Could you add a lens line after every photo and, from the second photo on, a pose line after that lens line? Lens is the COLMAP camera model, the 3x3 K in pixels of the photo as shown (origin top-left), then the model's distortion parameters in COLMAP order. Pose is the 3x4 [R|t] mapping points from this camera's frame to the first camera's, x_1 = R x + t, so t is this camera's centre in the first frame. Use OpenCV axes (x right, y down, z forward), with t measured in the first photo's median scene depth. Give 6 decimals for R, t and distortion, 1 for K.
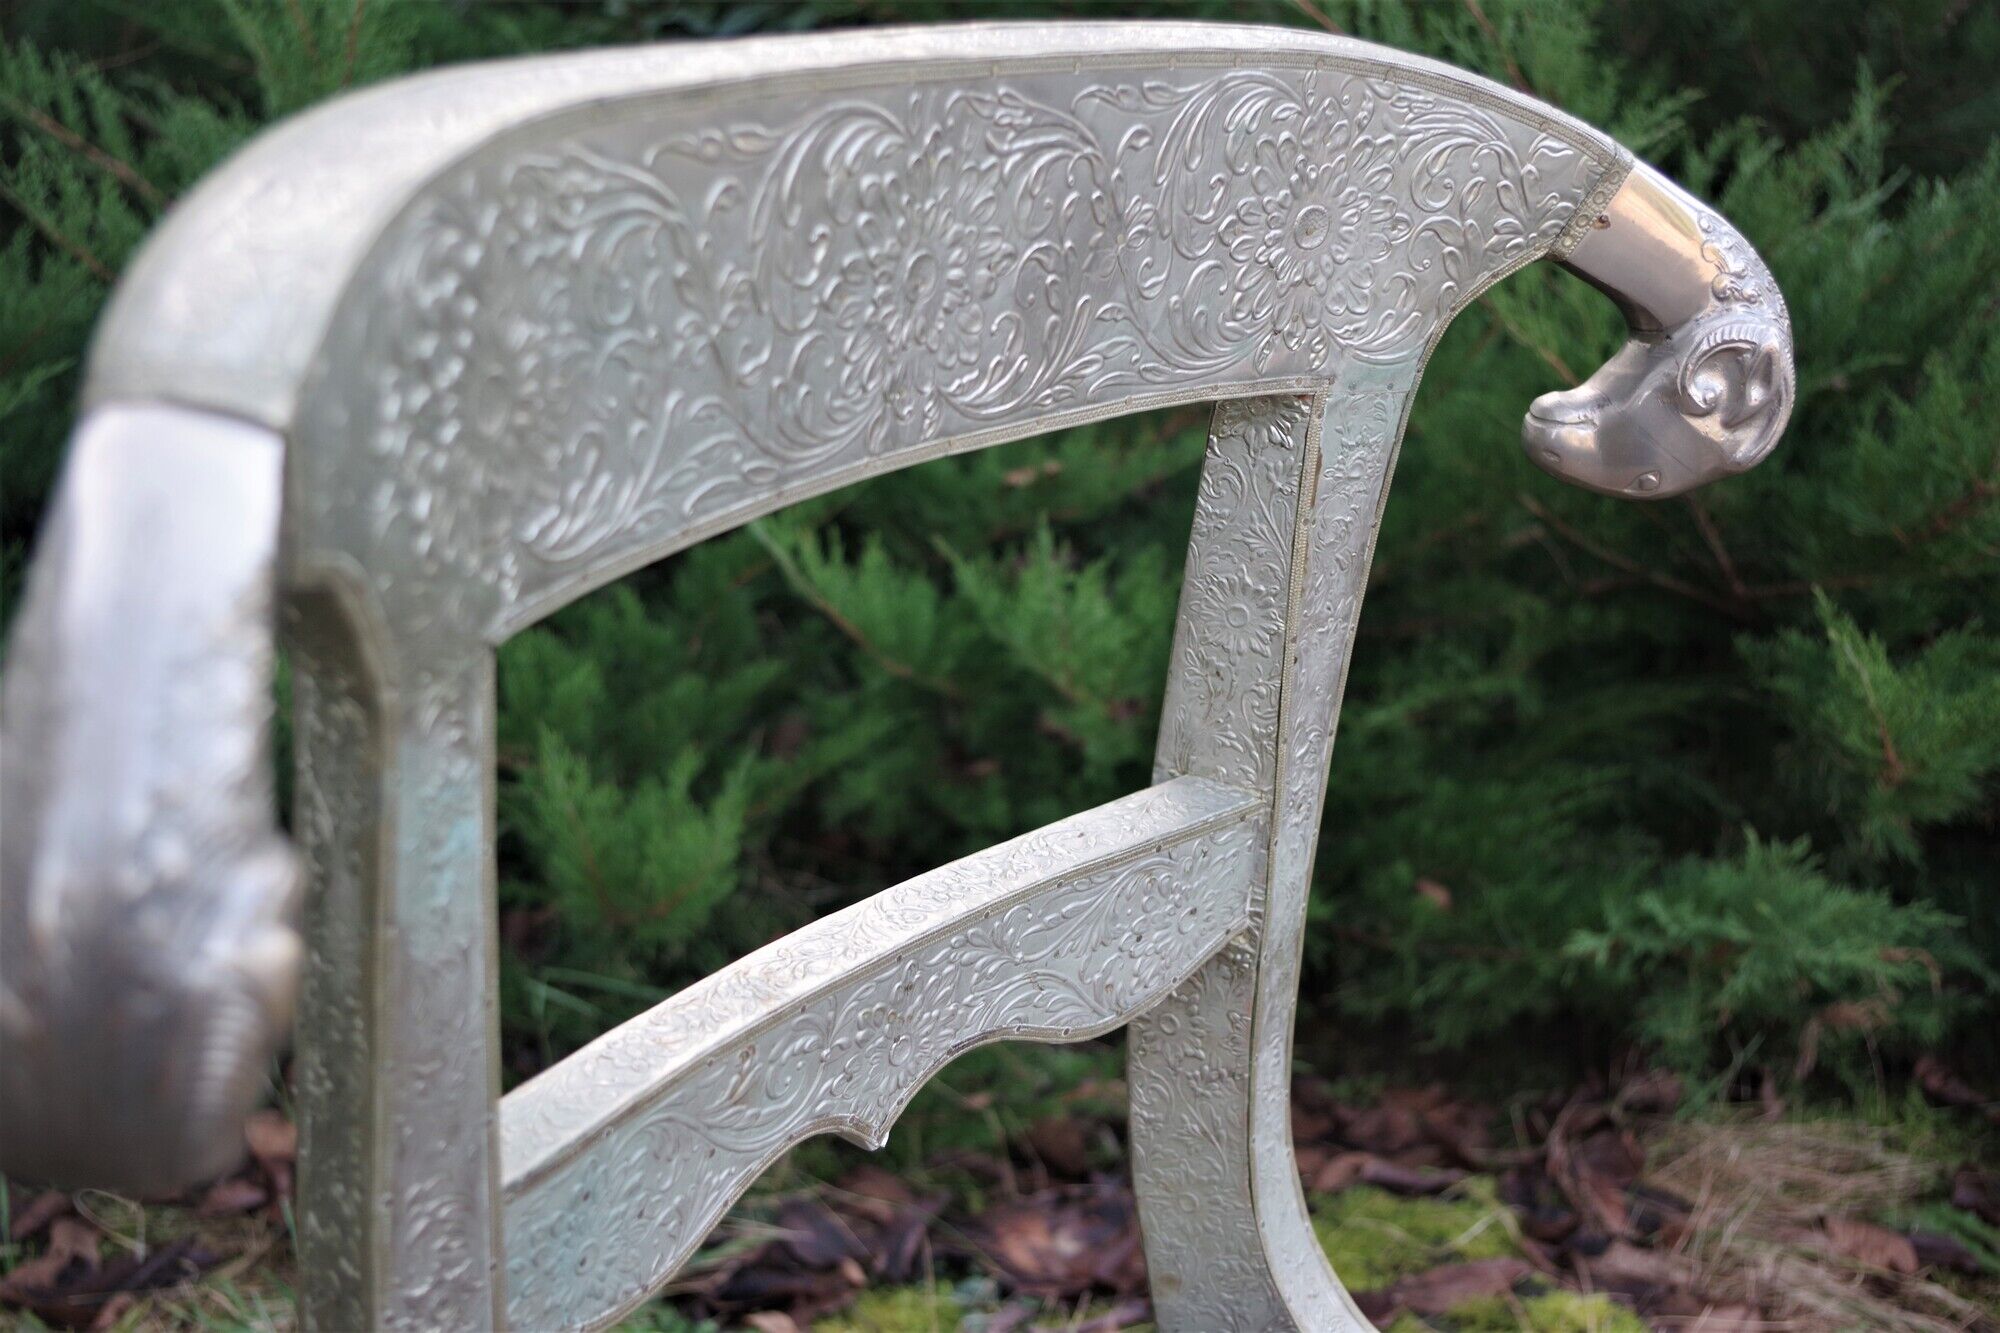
lens RADIAL K [[2395.8, 0, 1000.0], [0, 2395.8, 666.5], [0, 0, 1]] dist [-0.018243, 0.025203]
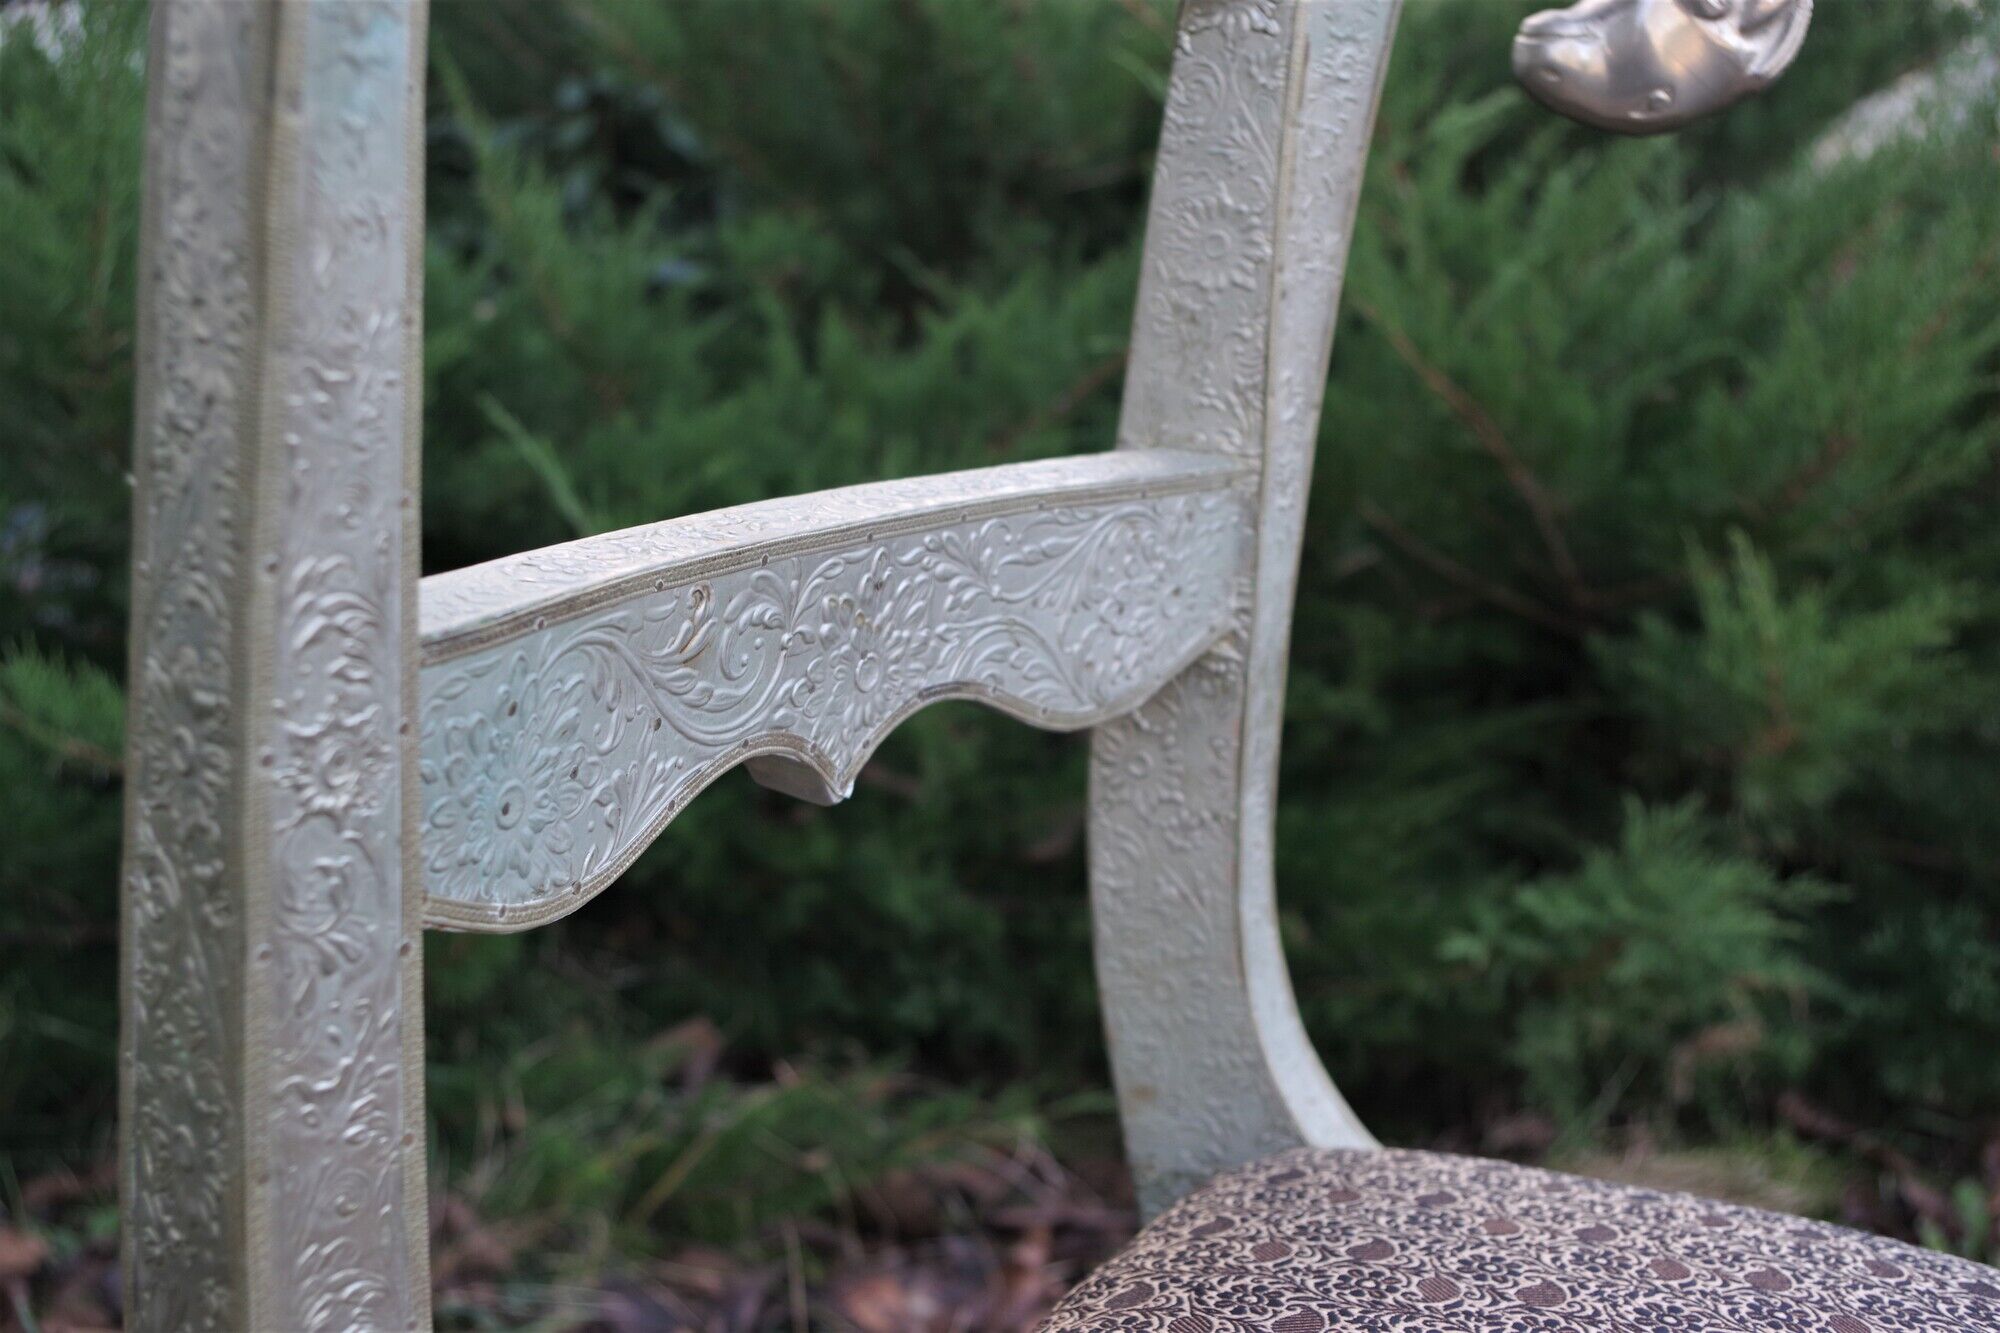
lens RADIAL K [[2366.5, 0, 1000.0], [0, 2366.5, 666.5], [0, 0, 1]] dist [-0.016536, -0.005214]
pose [[0.993359, -0.023110, 0.112714, -0.078876], [0.036657, 0.992140, -0.119640, 0.231293], [-0.109063, 0.122978, 0.986398, 0.183071]]
